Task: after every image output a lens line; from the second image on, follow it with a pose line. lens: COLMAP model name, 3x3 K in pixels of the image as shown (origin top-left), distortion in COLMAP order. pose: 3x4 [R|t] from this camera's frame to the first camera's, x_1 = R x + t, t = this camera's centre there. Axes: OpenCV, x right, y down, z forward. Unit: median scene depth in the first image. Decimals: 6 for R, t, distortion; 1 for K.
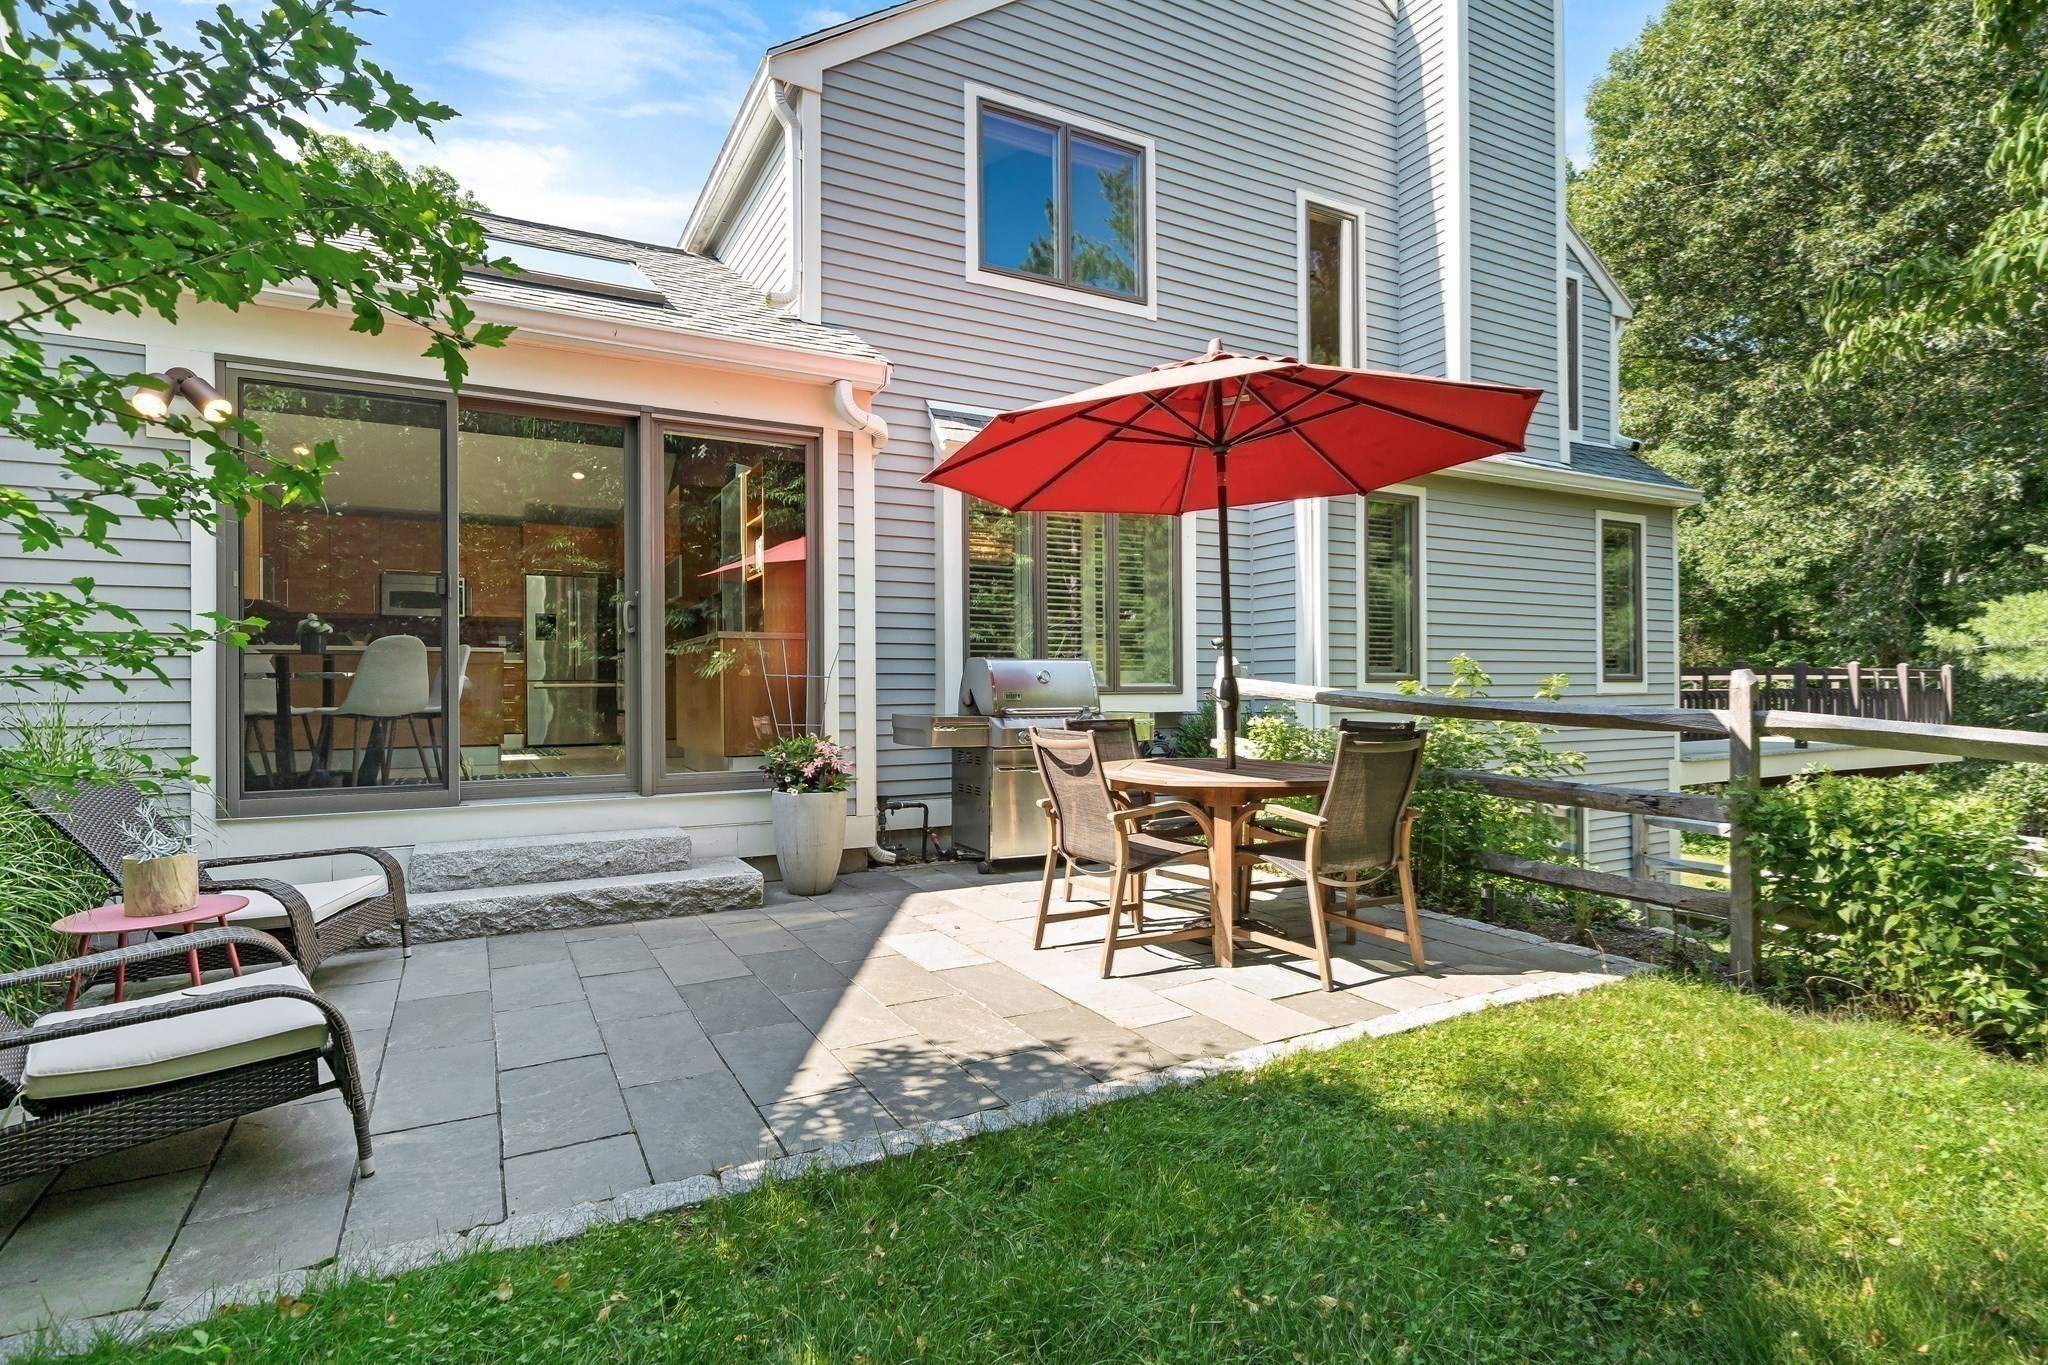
lens RADIAL K [[1009.9, 0, 1021.2], [0, 1009.9, 683.8], [0, 0, 1]] dist [0.000844, 0.000077]
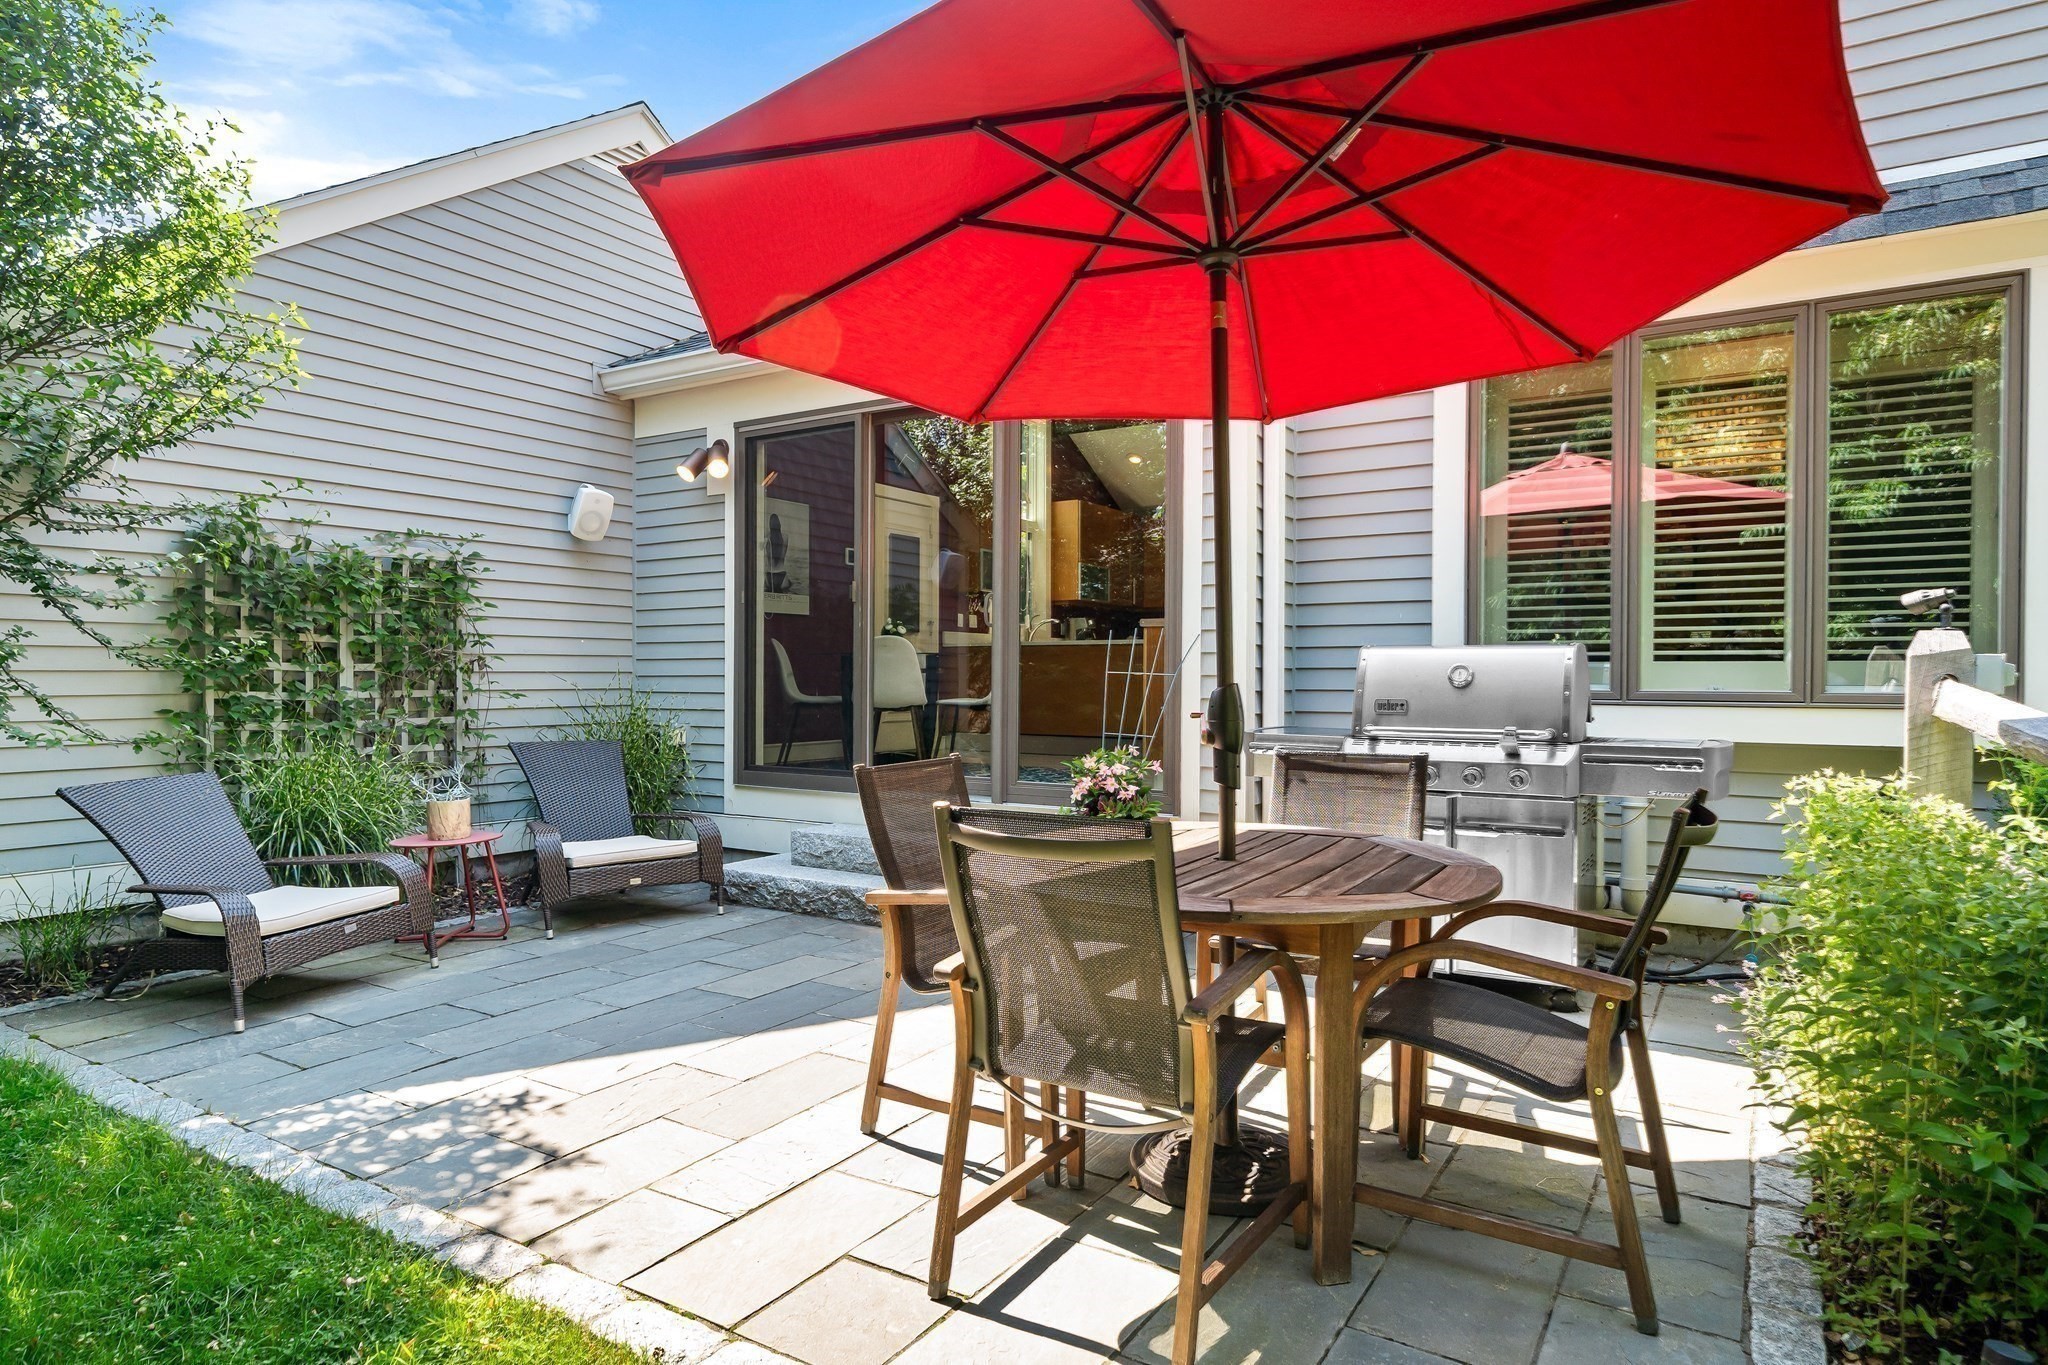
lens RADIAL K [[1155.4, 0, 1023.0], [0, 1155.4, 676.8], [0, 0, 1]] dist [-0.000980, -0.002438]
pose [[0.493930, 0.007167, -0.869472, 1.020485], [-0.002566, 0.999974, 0.006785, -0.021052], [0.869498, -0.001121, 0.493936, 0.910068]]
